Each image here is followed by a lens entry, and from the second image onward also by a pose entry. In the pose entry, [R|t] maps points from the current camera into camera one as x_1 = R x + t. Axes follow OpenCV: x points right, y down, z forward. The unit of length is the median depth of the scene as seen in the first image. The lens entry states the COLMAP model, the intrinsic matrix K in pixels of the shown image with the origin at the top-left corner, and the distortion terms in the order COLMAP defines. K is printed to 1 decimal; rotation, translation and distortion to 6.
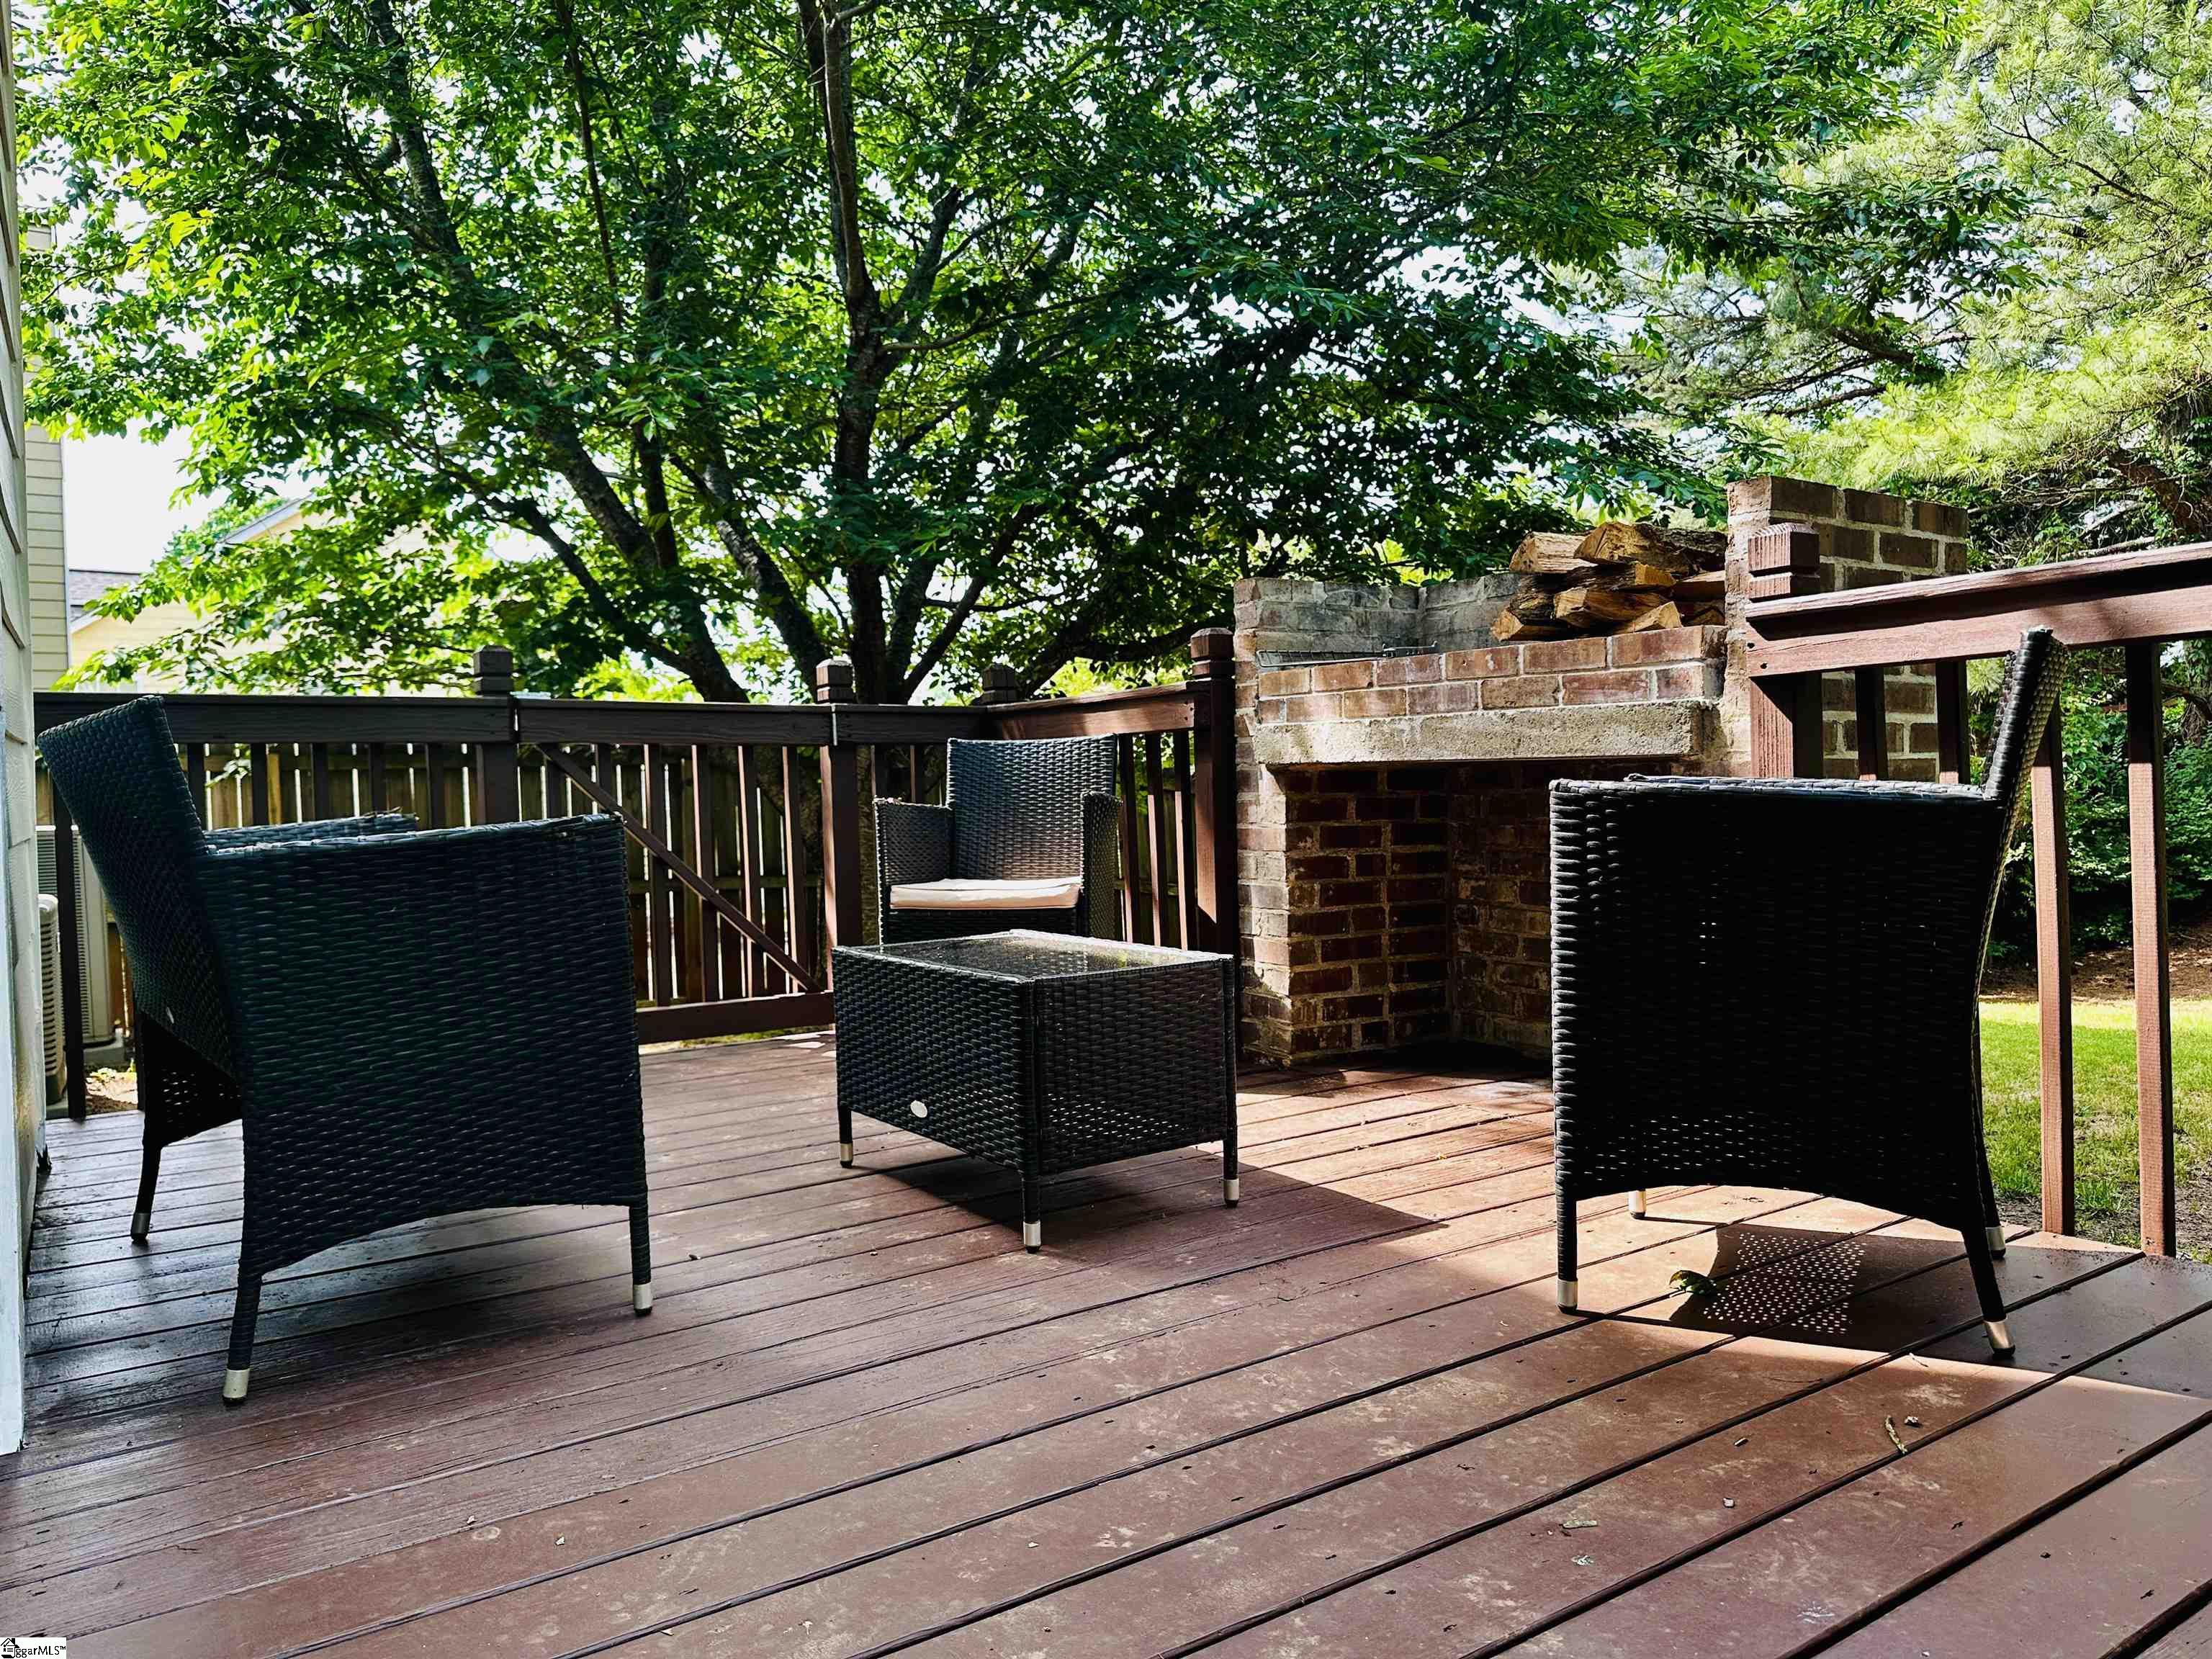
lens RADIAL K [[1585.2, 0, 1111.4], [0, 1585.2, 825.3], [0, 0, 1]] dist [0.078245, -0.089946]
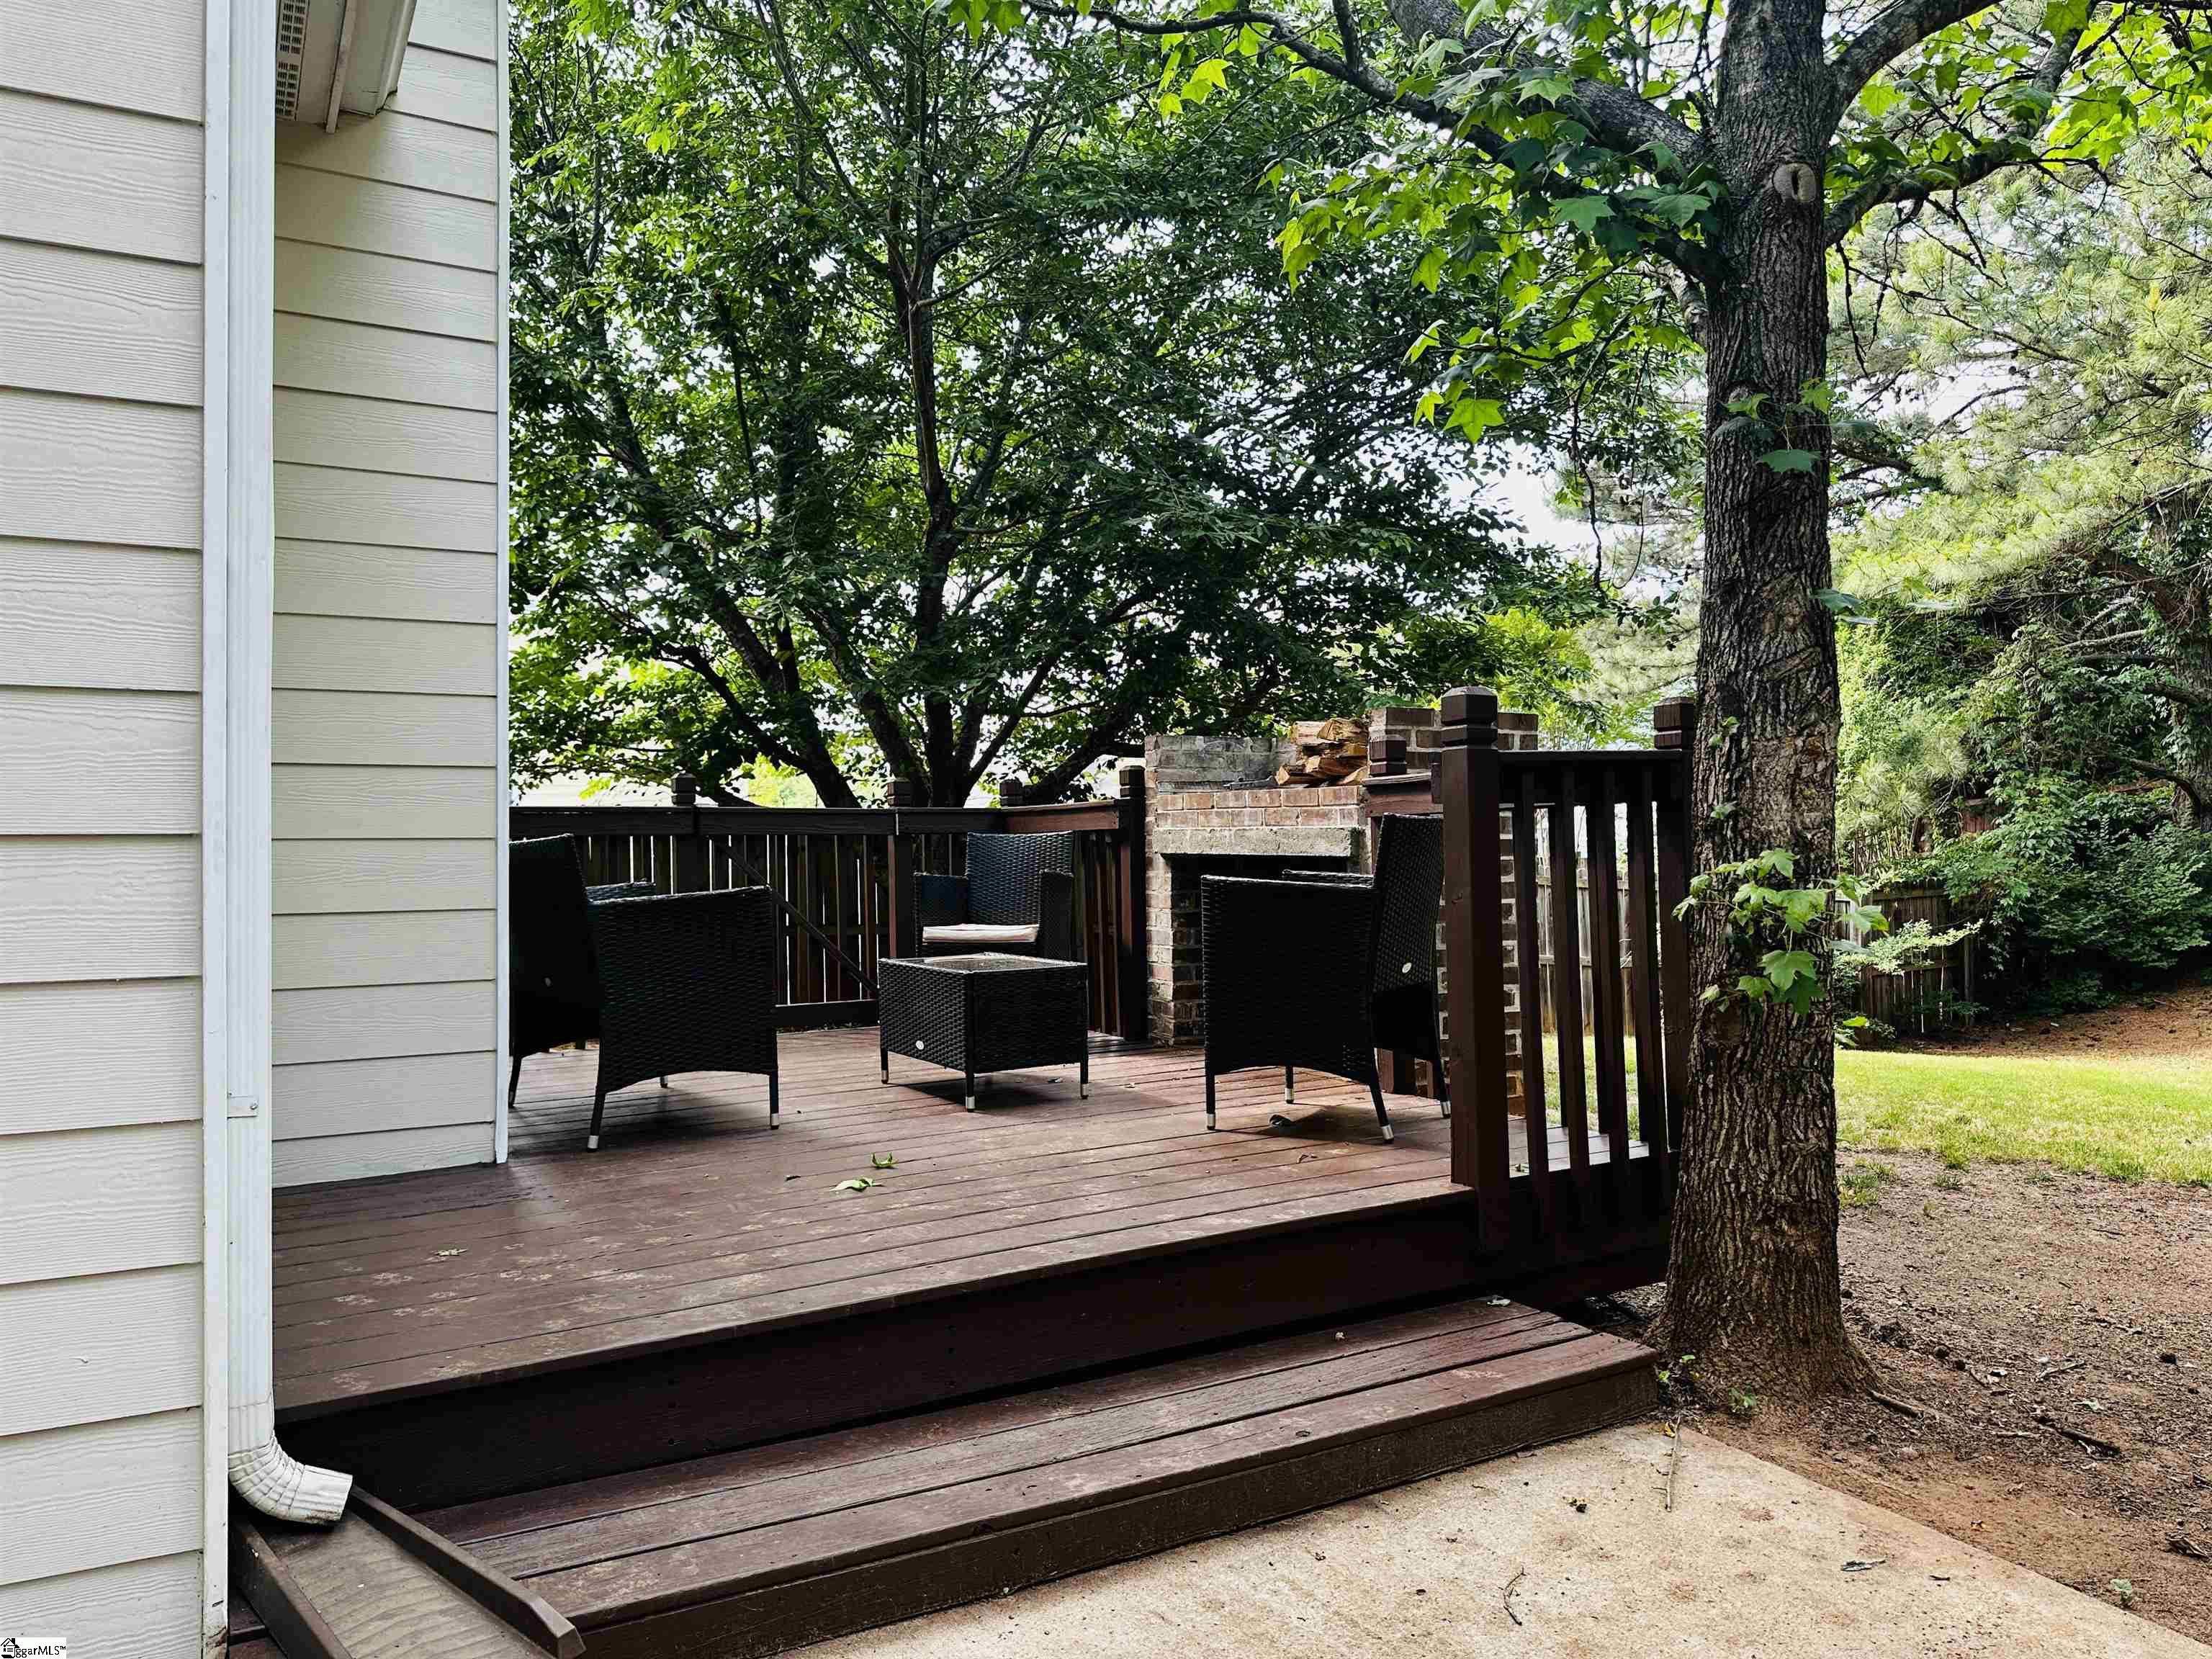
lens RADIAL K [[1585.2, 0, 1104.0], [0, 1585.2, 827.4], [0, 0, 1]] dist [0.078245, -0.089946]
pose [[0.997233, 0.007849, -0.073925, 0.156239], [-0.010461, 0.999332, -0.035018, -0.008297], [0.073601, 0.035695, 0.996649, -0.575481]]
